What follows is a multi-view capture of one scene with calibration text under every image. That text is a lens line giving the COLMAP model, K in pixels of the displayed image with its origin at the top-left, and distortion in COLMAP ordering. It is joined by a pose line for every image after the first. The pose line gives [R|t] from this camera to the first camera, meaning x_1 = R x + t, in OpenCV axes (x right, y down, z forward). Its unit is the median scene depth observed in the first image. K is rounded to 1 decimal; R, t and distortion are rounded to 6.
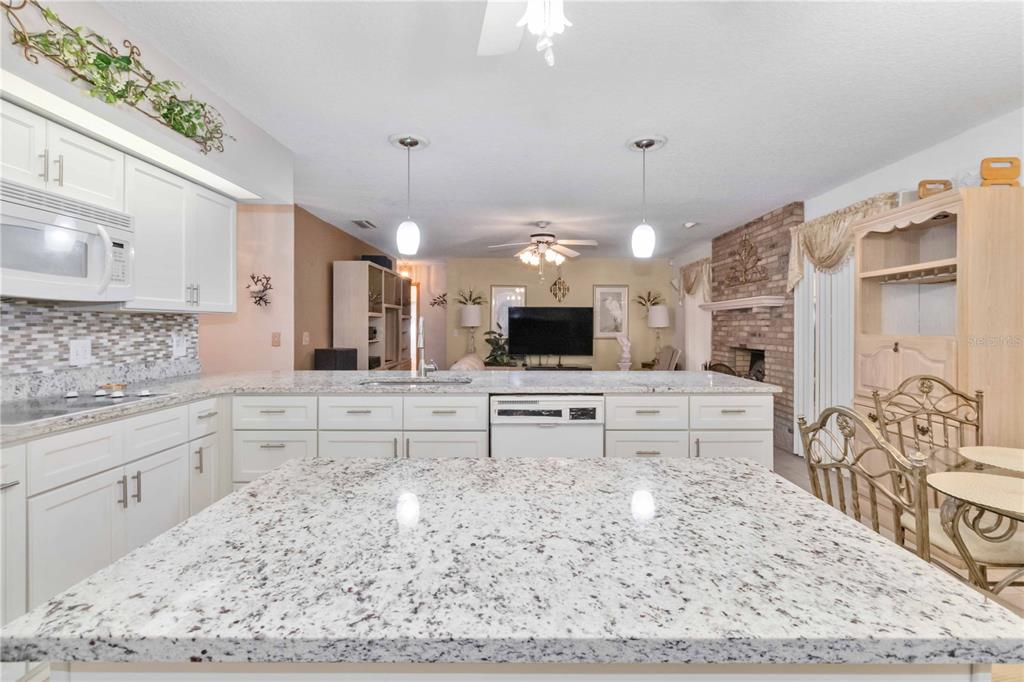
lens RADIAL K [[482.9, 0, 519.1], [0, 482.9, 326.1], [0, 0, 1]] dist [0.003469, -0.000199]
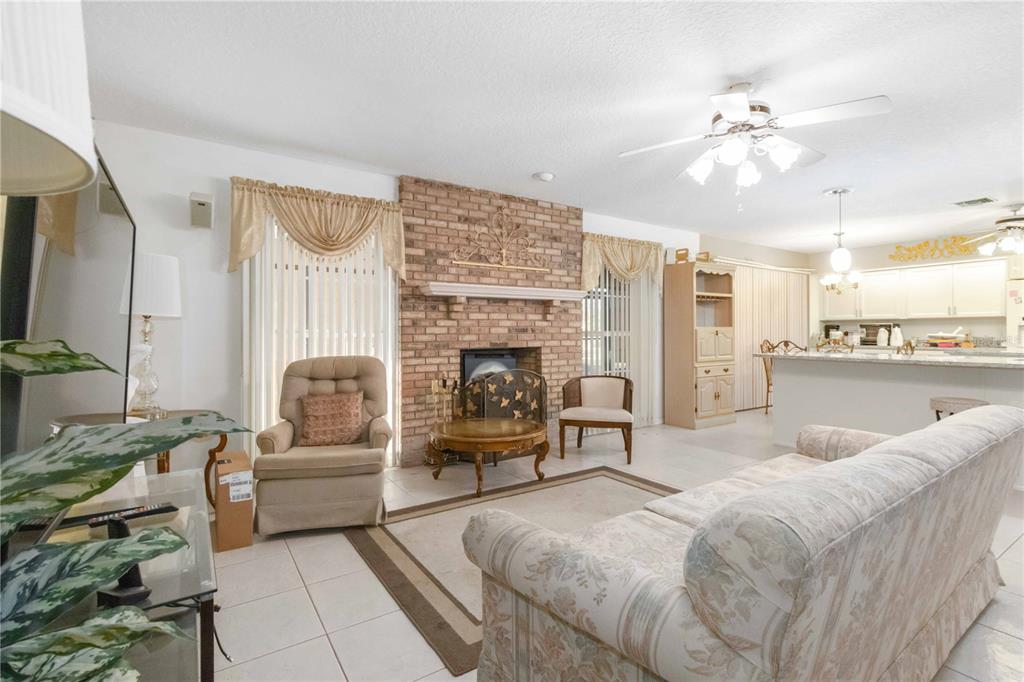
lens RADIAL K [[482.9, 0, 522.0], [0, 482.9, 335.0], [0, 0, 1]] dist [0.003469, -0.000199]
pose [[-0.565292, -0.003987, 0.824882, -0.397767], [0.001608, 0.999981, 0.005935, 0.036451], [-0.824890, 0.004681, -0.565274, 2.634768]]
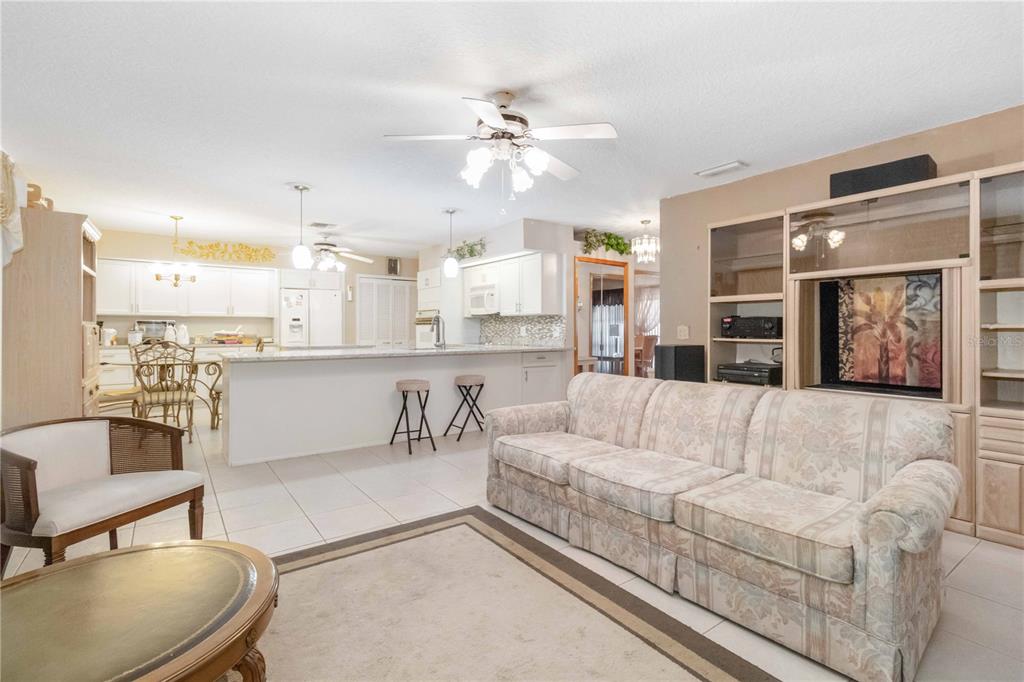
lens RADIAL K [[482.9, 0, 523.0], [0, 482.9, 329.5], [0, 0, 1]] dist [0.003469, -0.000199]
pose [[-0.805101, -0.001299, -0.593136, 0.583890], [-0.002111, 0.999998, 0.000675, 0.033094], [0.593134, 0.001796, -0.805102, 2.572263]]
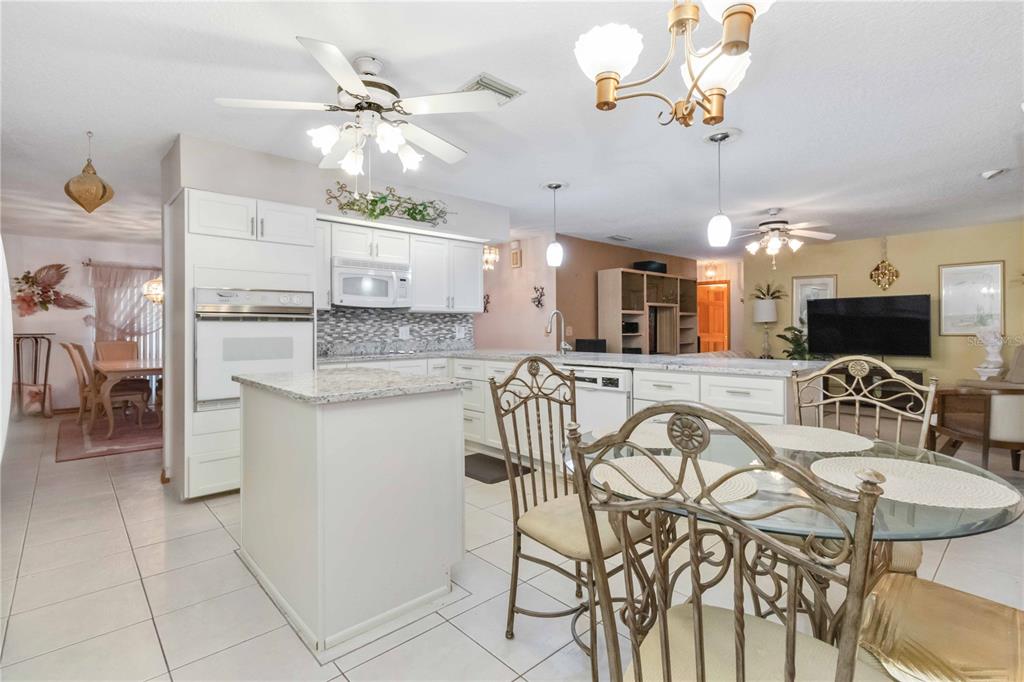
lens RADIAL K [[482.9, 0, 518.3], [0, 482.9, 327.7], [0, 0, 1]] dist [0.003469, -0.000199]
pose [[0.679001, -0.007652, -0.734098, 0.739392], [0.006689, 0.999969, -0.004236, 0.034525], [0.734107, -0.002034, 0.679031, -0.028145]]
